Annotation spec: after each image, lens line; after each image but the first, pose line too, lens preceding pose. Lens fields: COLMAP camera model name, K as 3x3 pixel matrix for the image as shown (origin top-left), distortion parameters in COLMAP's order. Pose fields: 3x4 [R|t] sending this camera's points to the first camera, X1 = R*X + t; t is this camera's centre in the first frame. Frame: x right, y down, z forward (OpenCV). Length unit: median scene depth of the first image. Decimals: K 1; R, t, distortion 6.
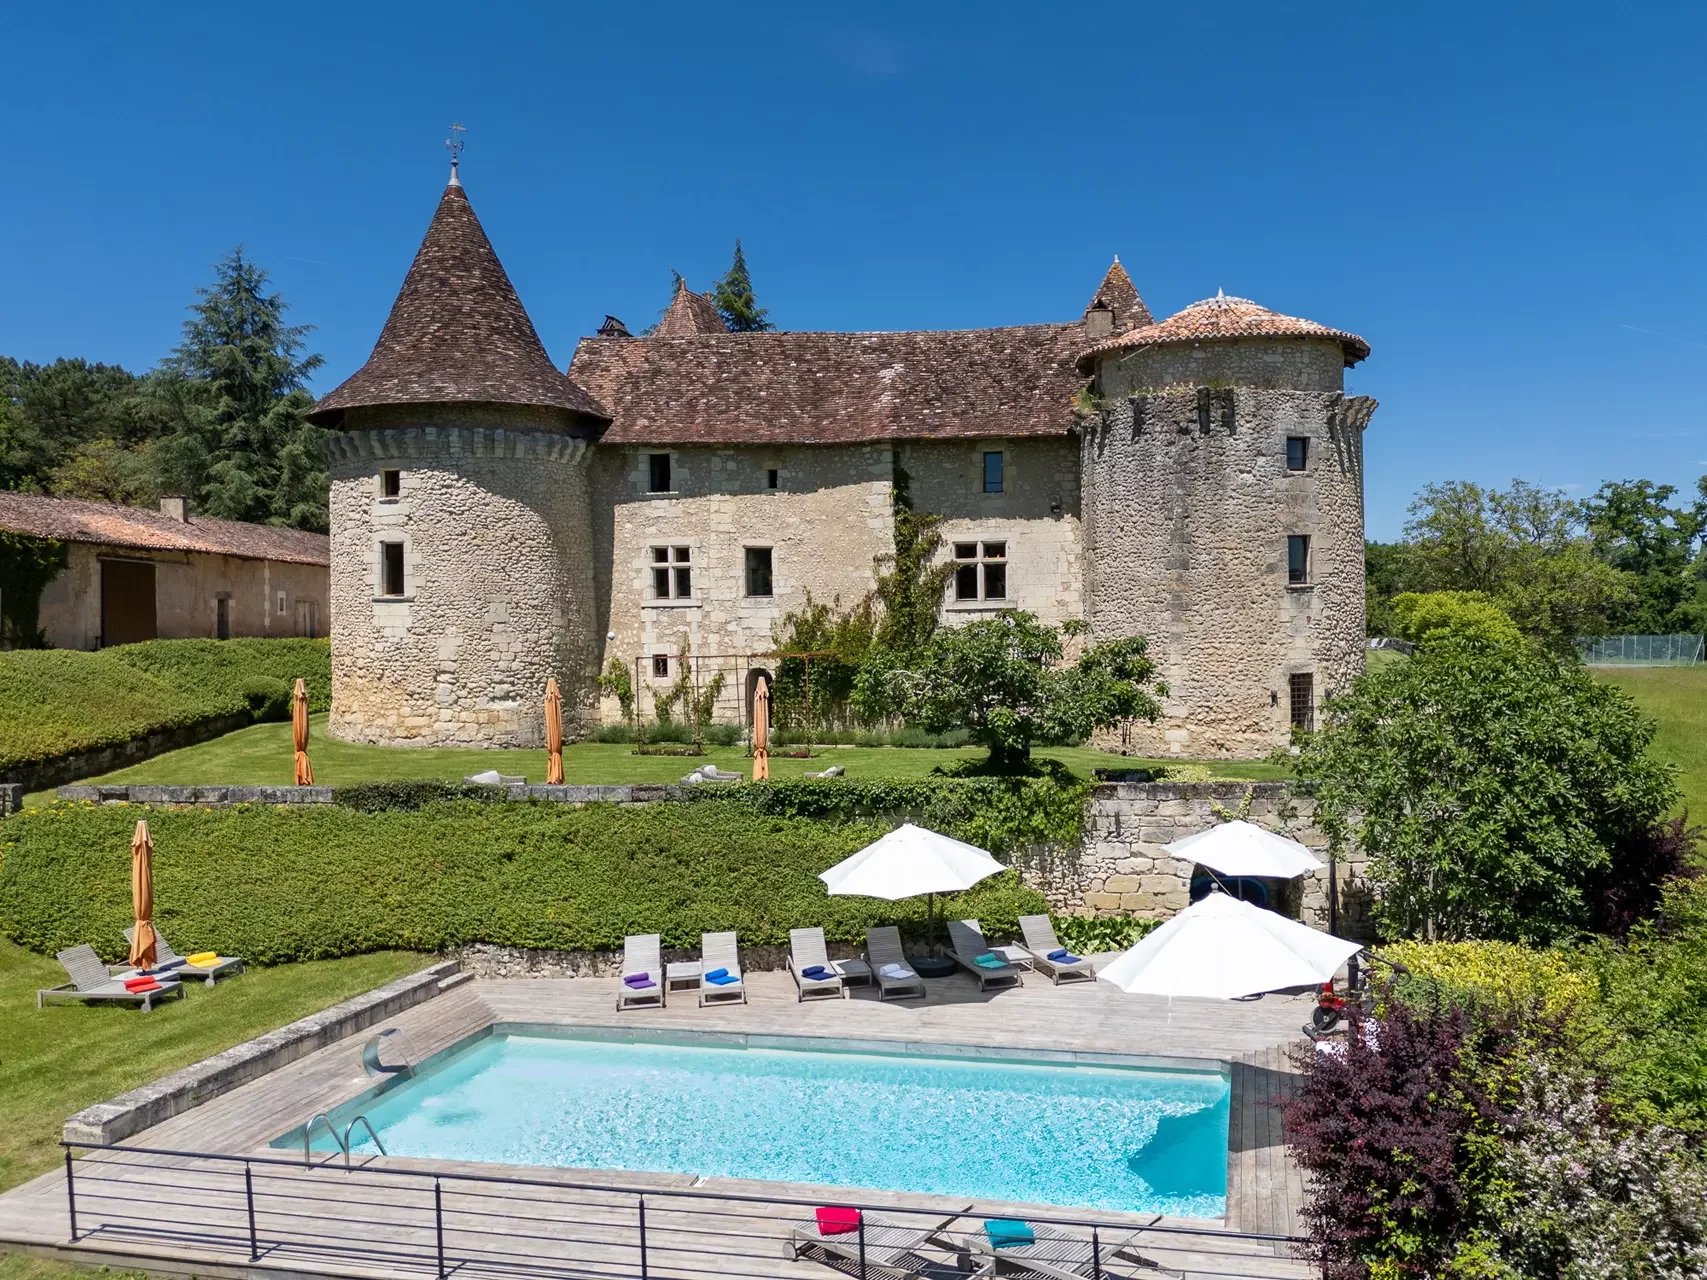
lens RADIAL K [[1220.2, 0, 898.6], [0, 1220.2, 602.3], [0, 0, 1]] dist [0.017962, -0.001933]
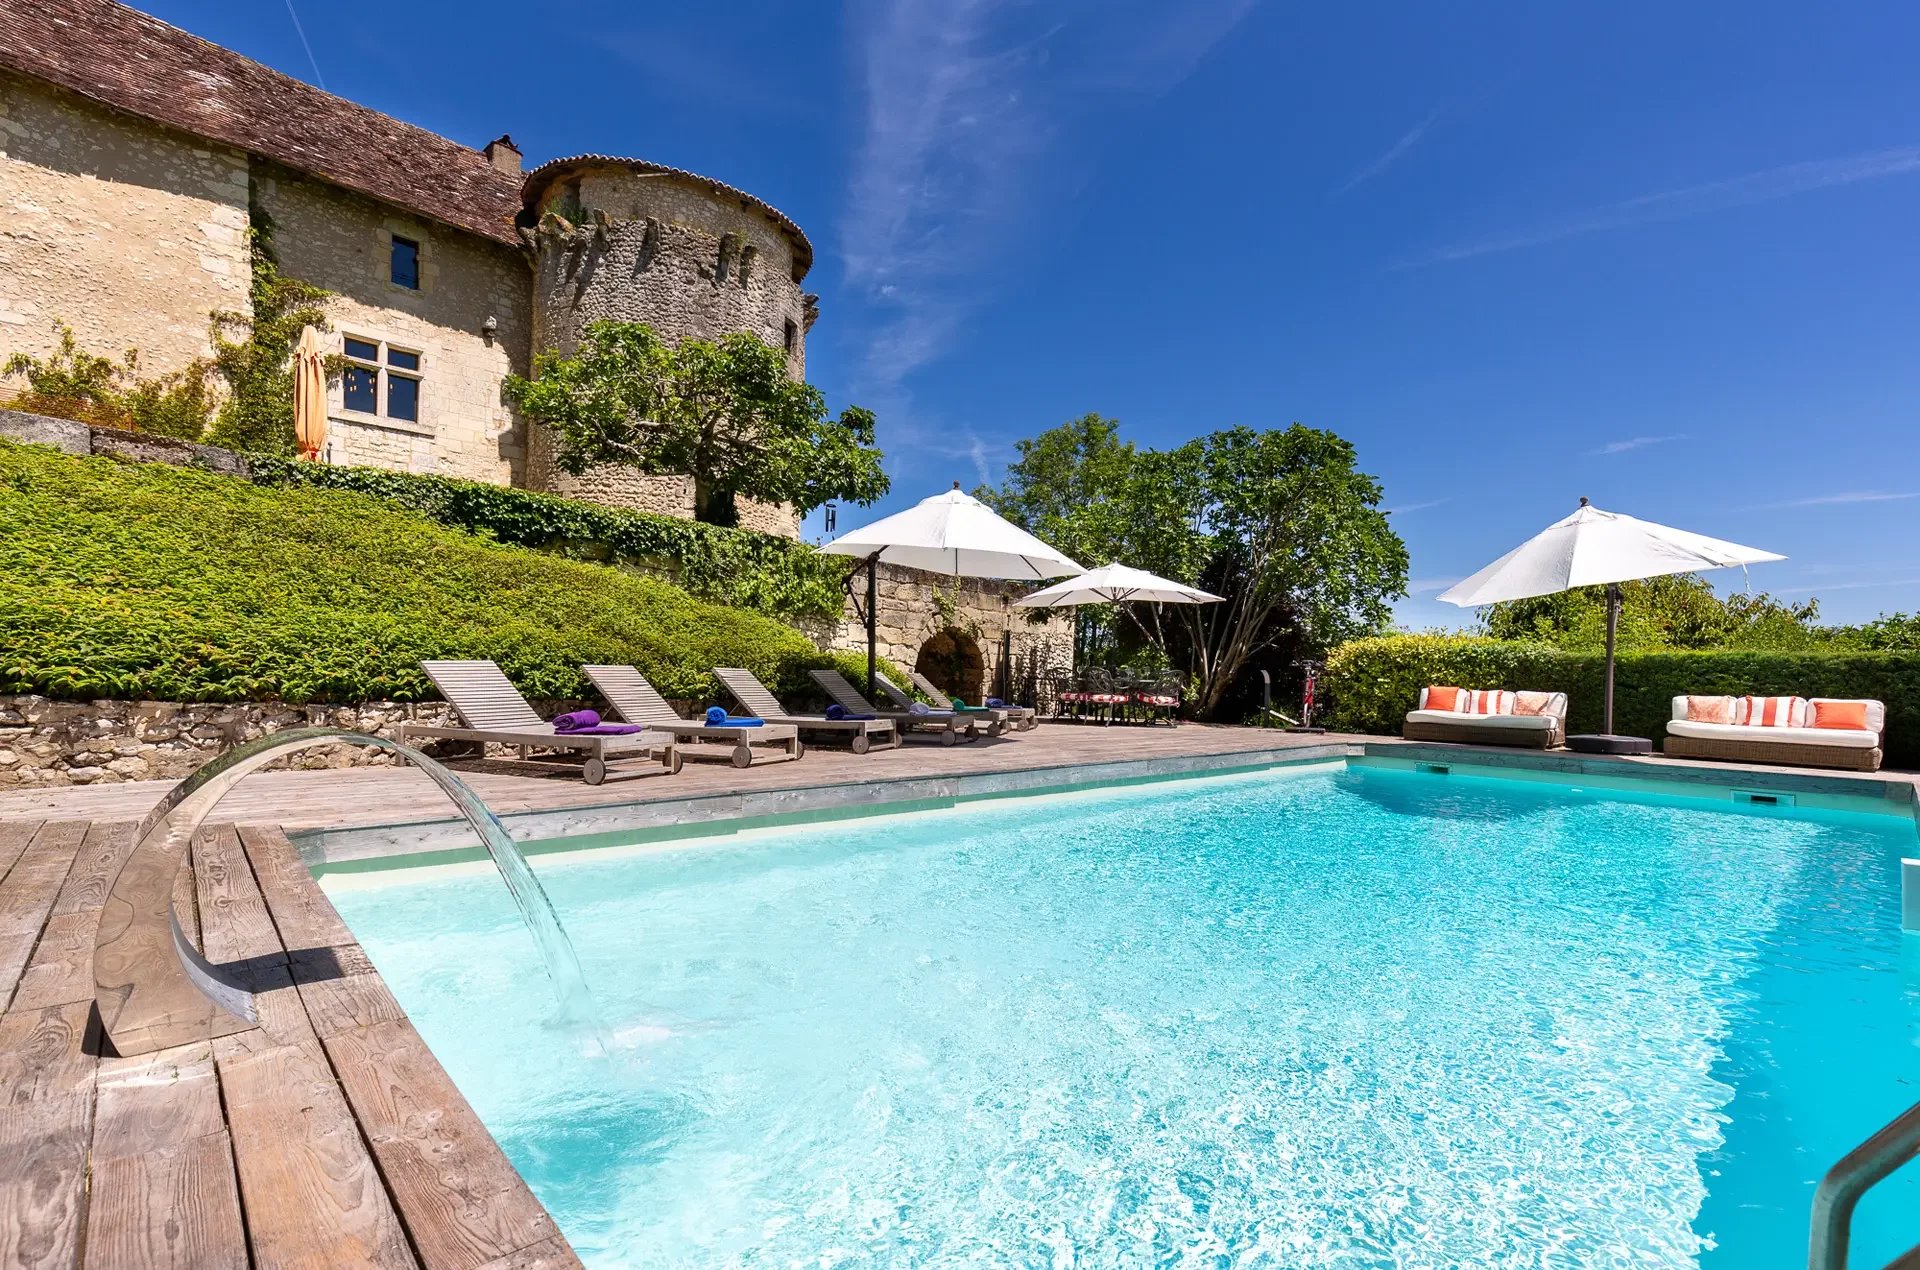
lens RADIAL K [[876.3, 0, 975.2], [0, 876.3, 661.6], [0, 0, 1]] dist [0.016028, -0.001886]
pose [[0.566468, 0.032031, 0.823461, -0.183498], [-0.060837, 0.998143, 0.003024, 0.133351], [-0.821835, -0.051810, 0.567365, 0.346214]]
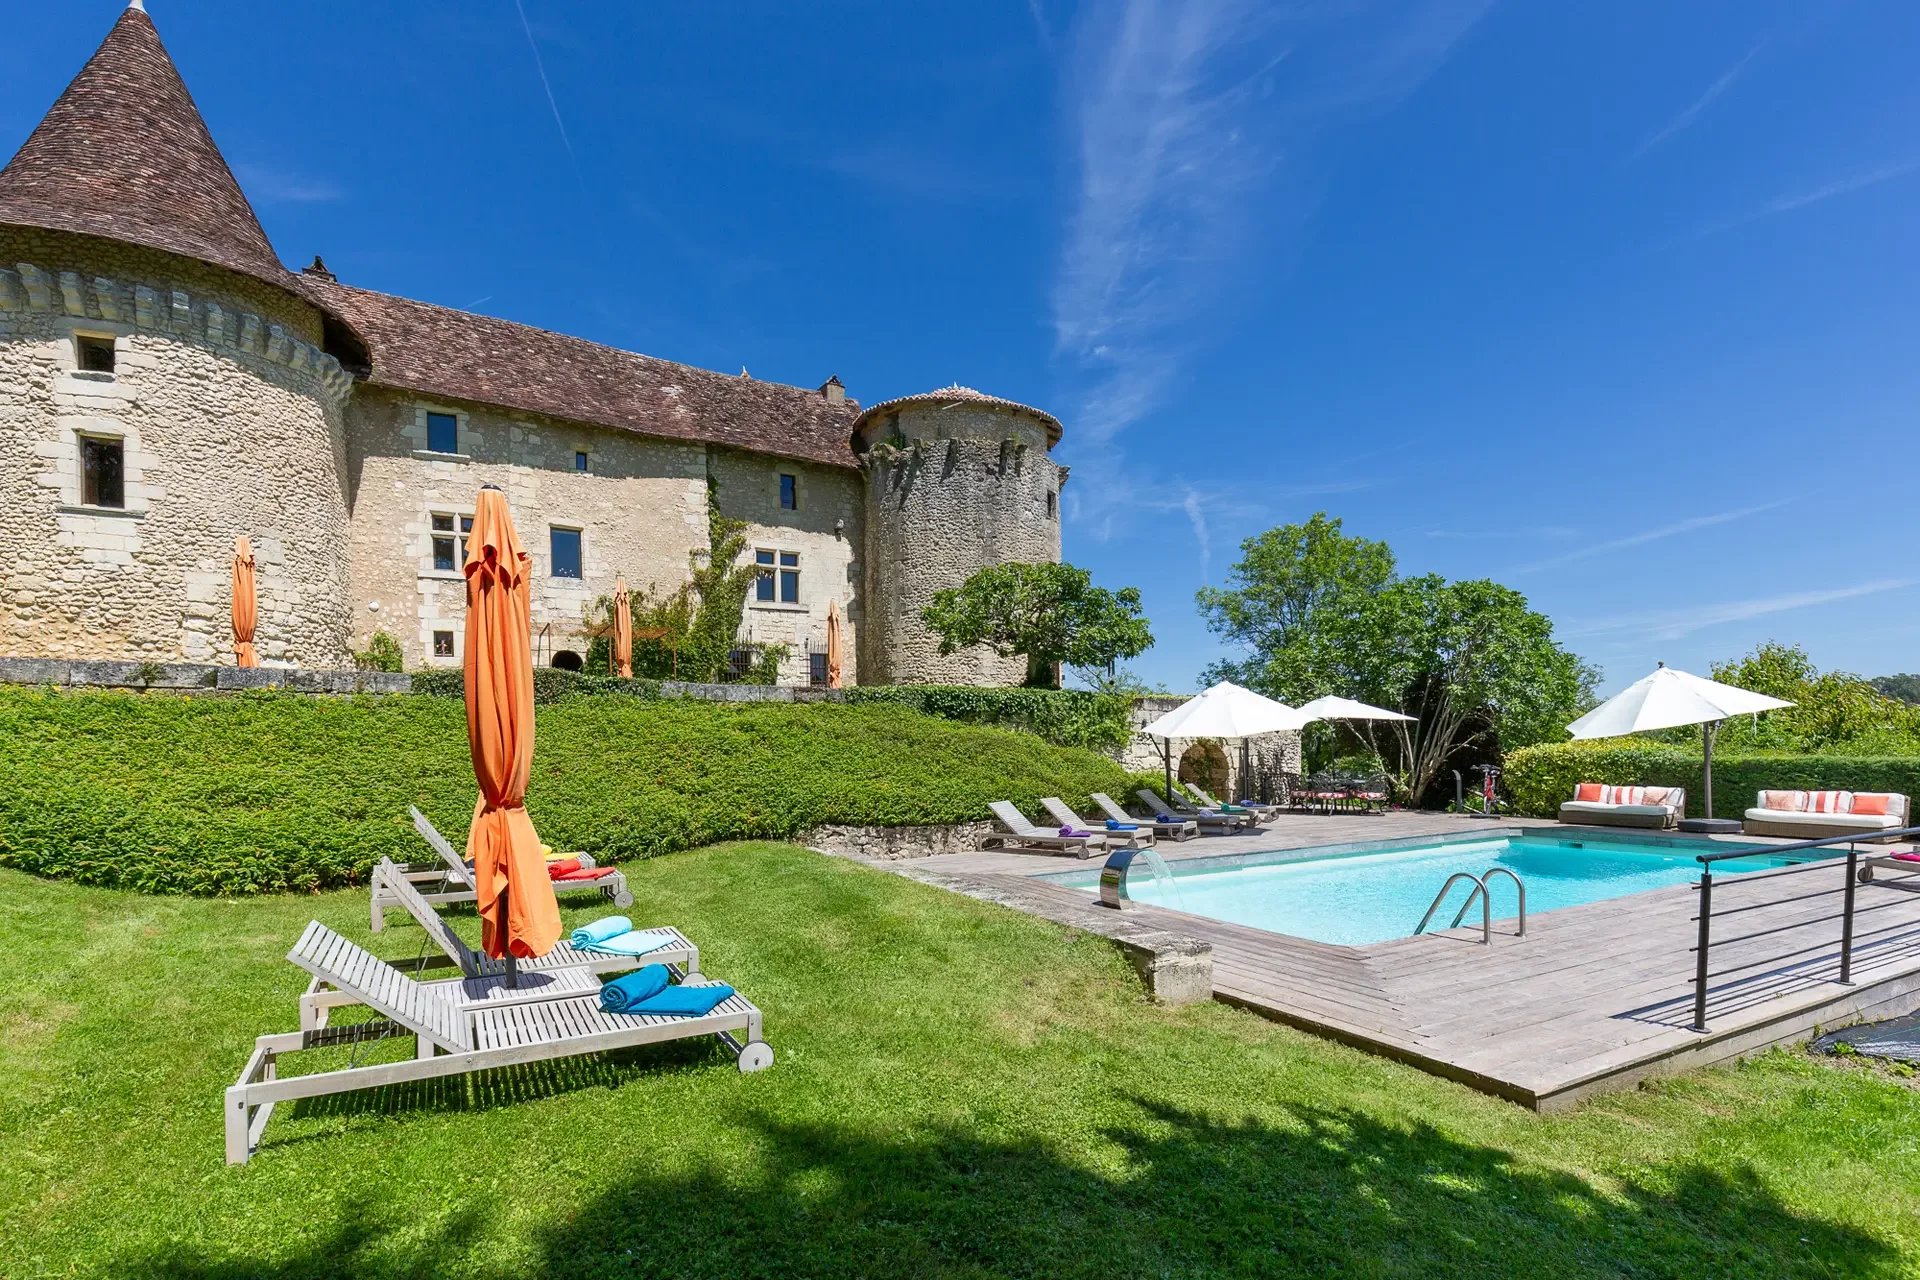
lens RADIAL K [[897.4, 0, 954.8], [0, 897.4, 719.2], [0, 0, 1]] dist [-0.015597, 0.002244]
pose [[0.764053, 0.015747, 0.644961, -0.344661], [-0.017315, 0.999842, -0.003900, 0.108507], [-0.644921, -0.008187, 0.764205, 0.254765]]
